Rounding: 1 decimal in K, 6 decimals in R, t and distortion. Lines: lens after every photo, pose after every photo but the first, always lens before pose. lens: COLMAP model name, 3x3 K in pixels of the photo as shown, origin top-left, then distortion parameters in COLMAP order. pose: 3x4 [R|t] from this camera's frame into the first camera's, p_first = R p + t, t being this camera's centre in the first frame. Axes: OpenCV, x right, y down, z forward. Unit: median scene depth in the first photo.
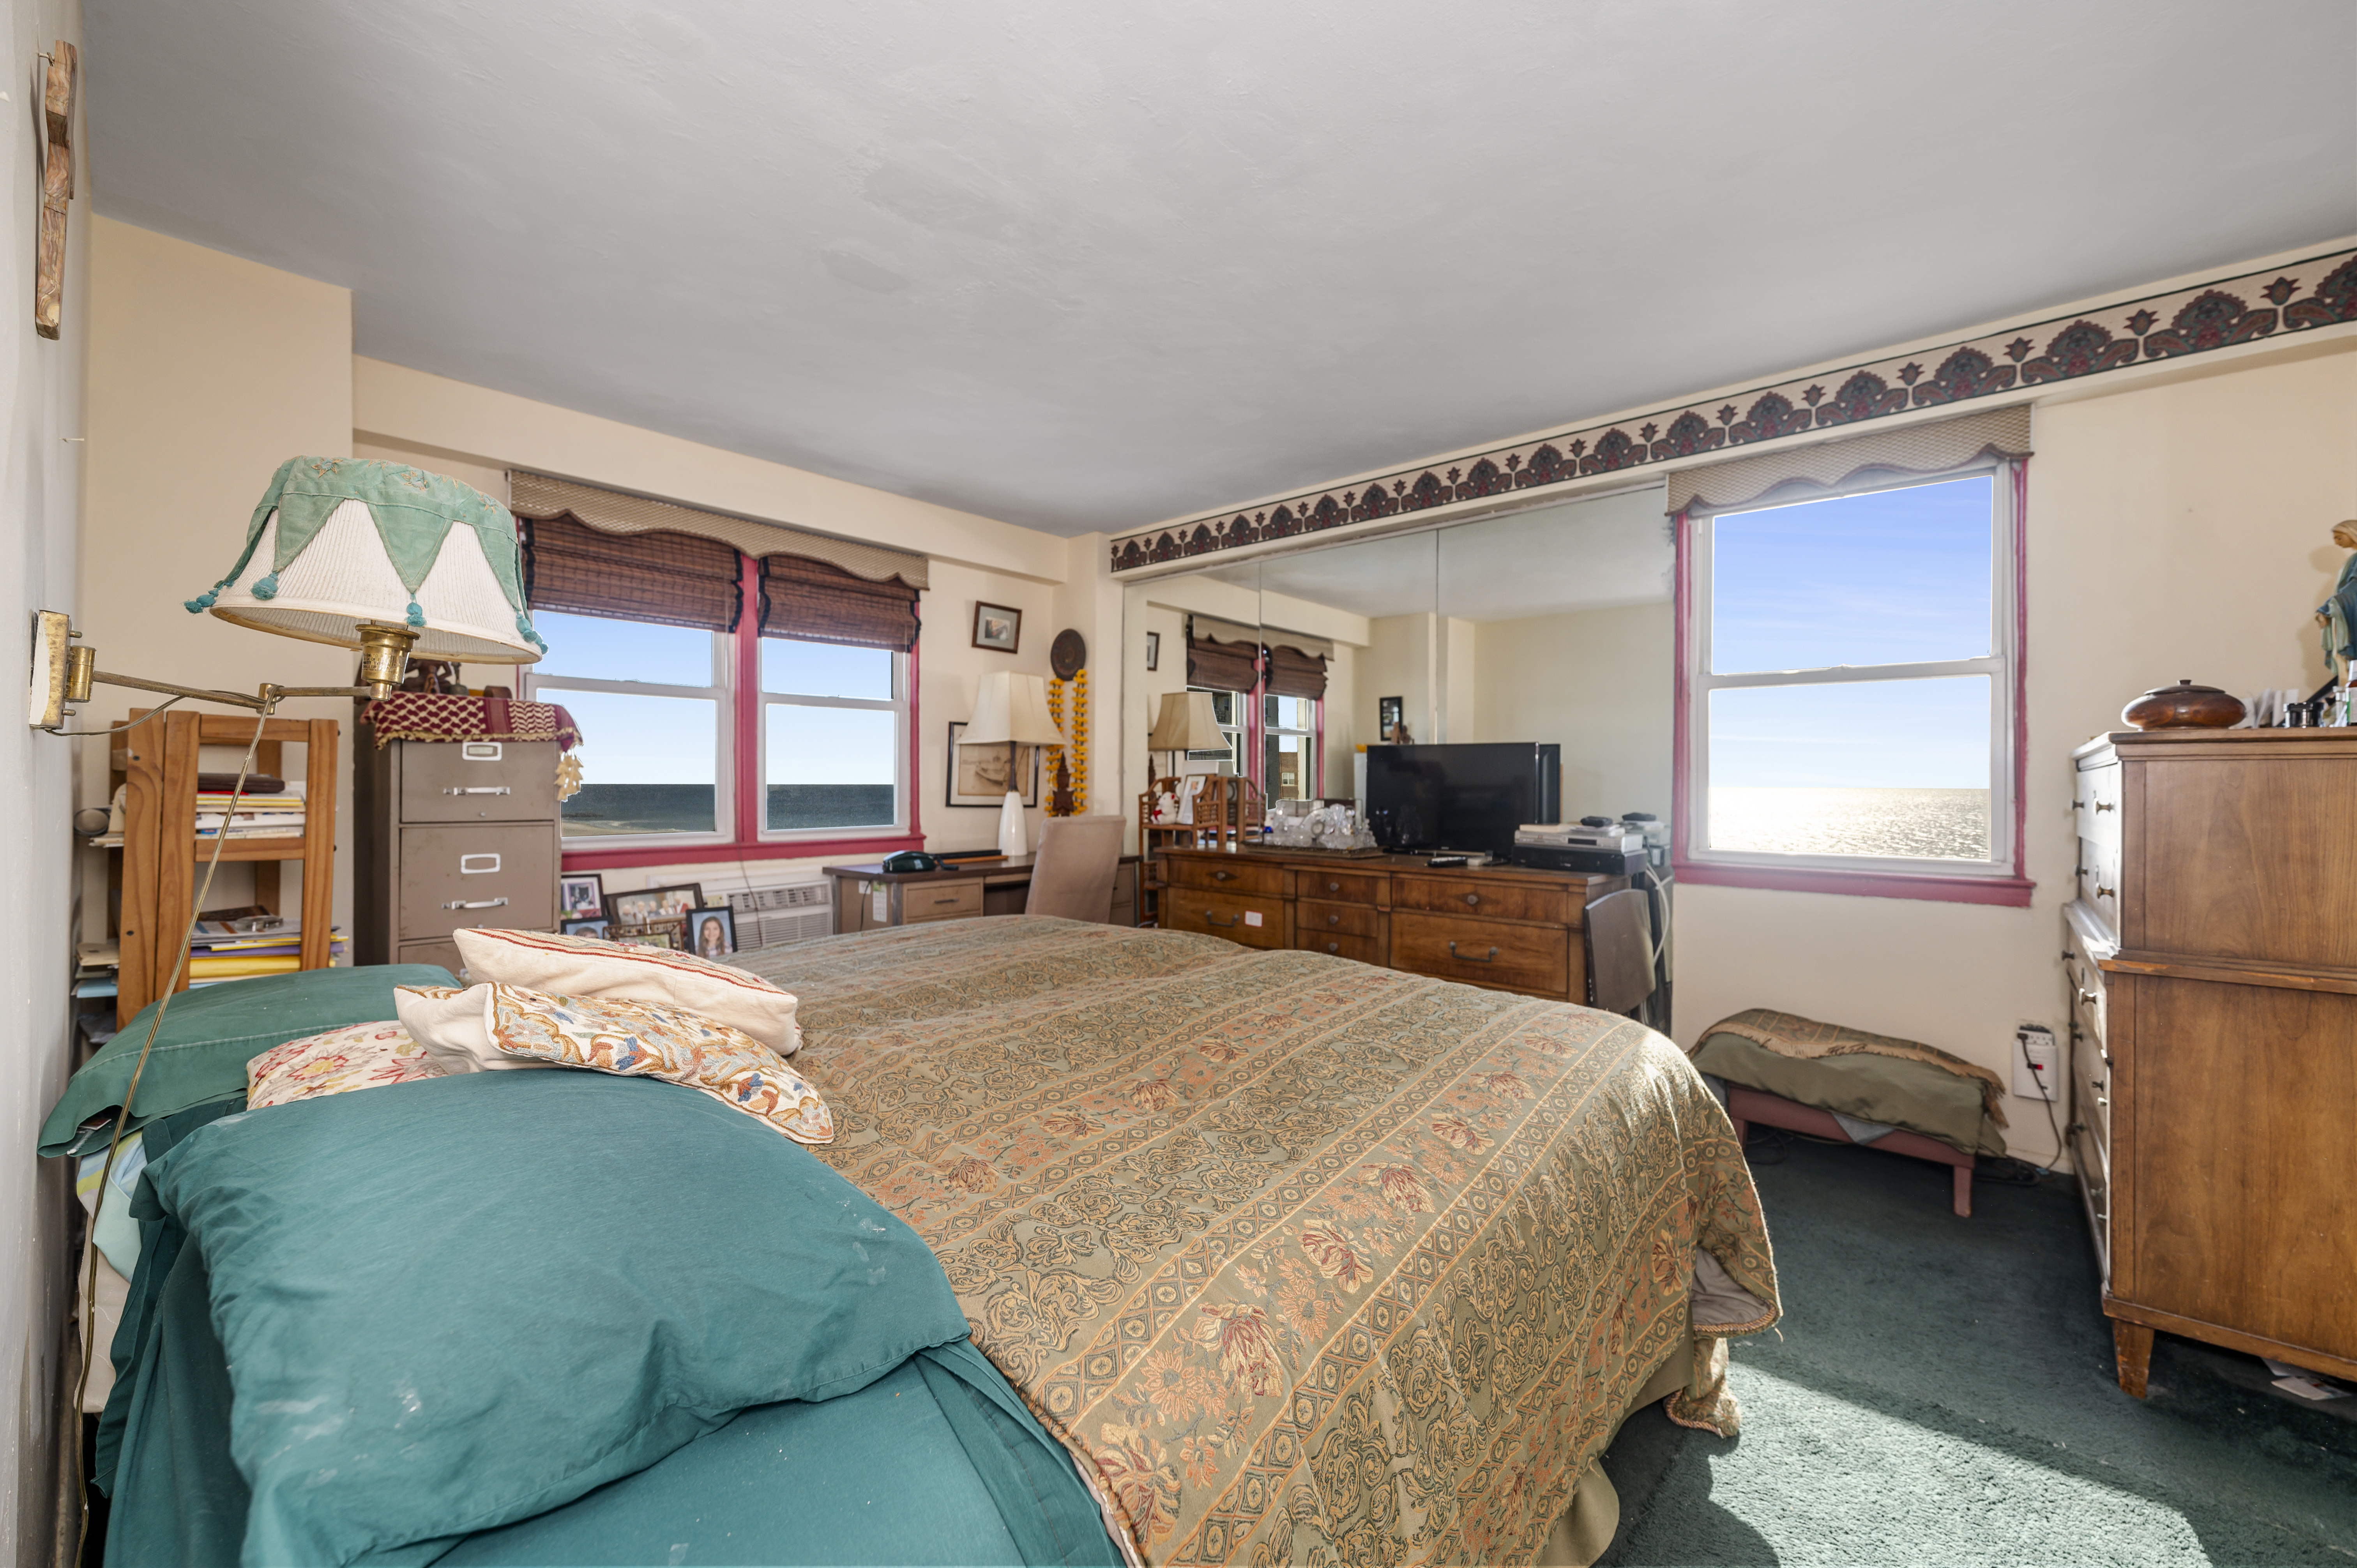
lens RADIAL K [[940.0, 0, 1175.5], [0, 940.0, 779.9], [0, 0, 1]] dist [0.006571, -0.001395]
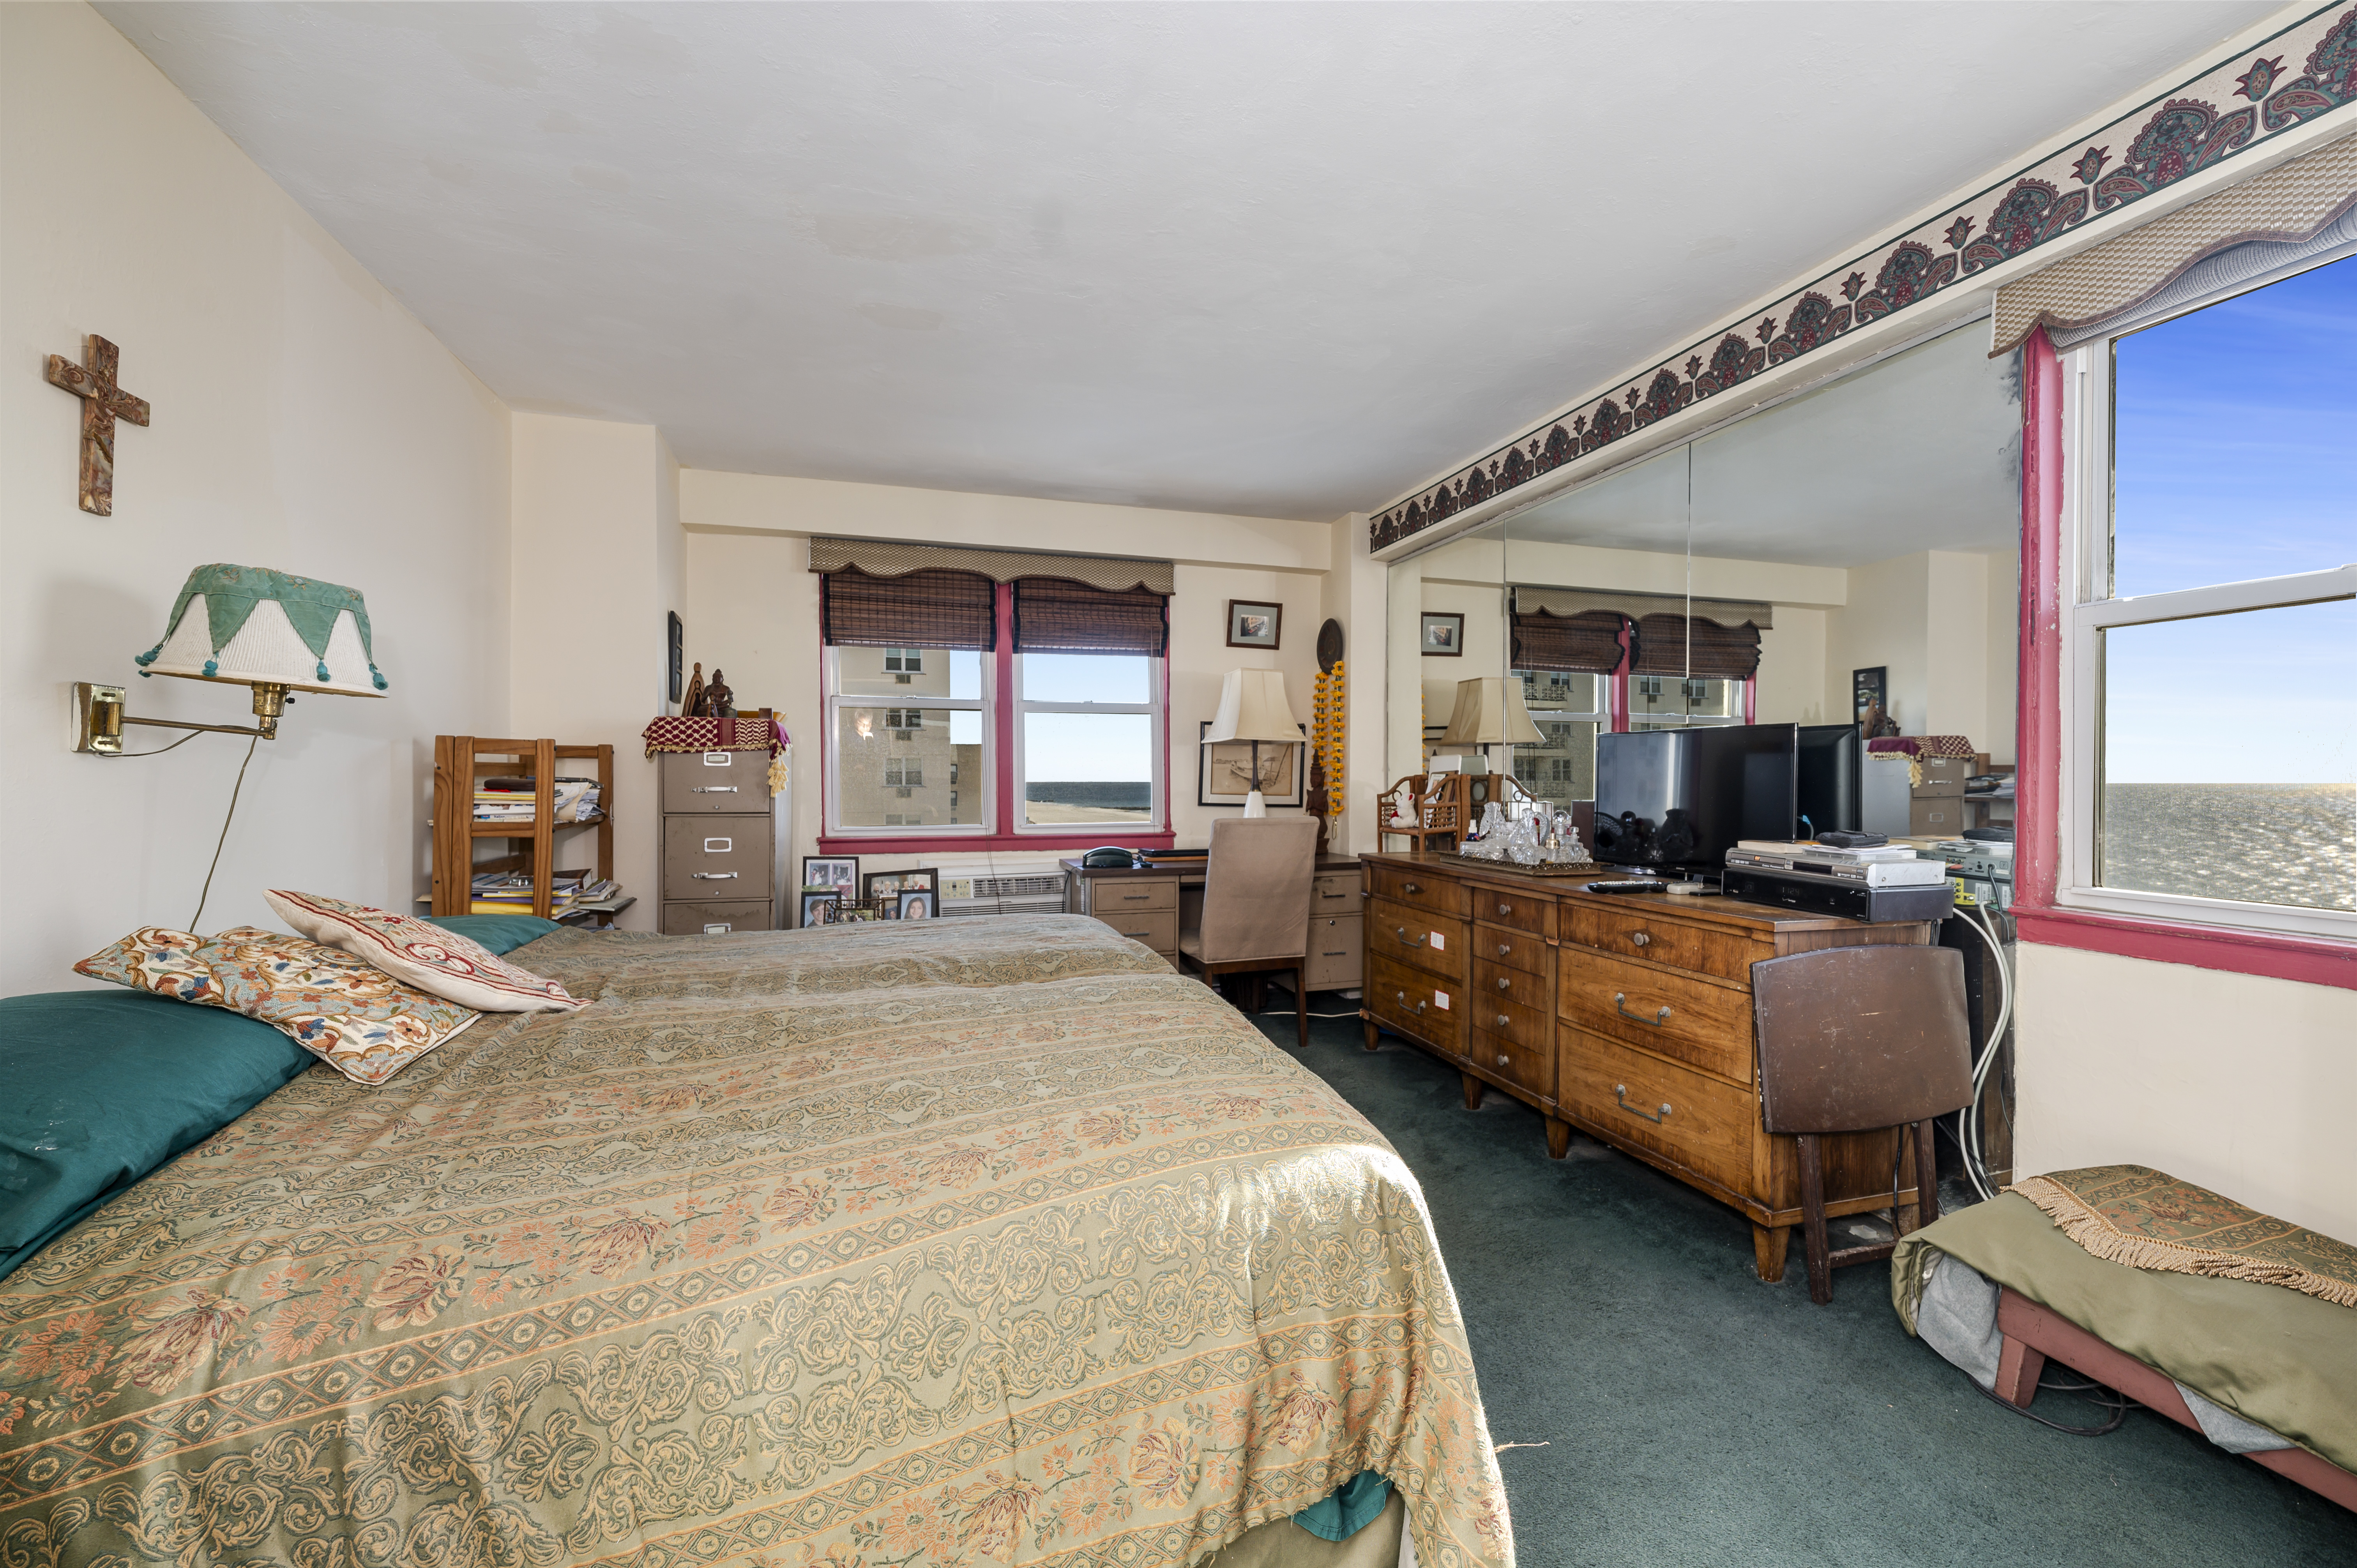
lens RADIAL K [[940.0, 0, 1177.0], [0, 940.0, 781.7], [0, 0, 1]] dist [0.006571, -0.001395]
pose [[0.851734, -0.001519, -0.523972, 0.335617], [0.003660, 0.999989, 0.003049, -0.000341], [0.523962, -0.004515, 0.851730, 0.151879]]
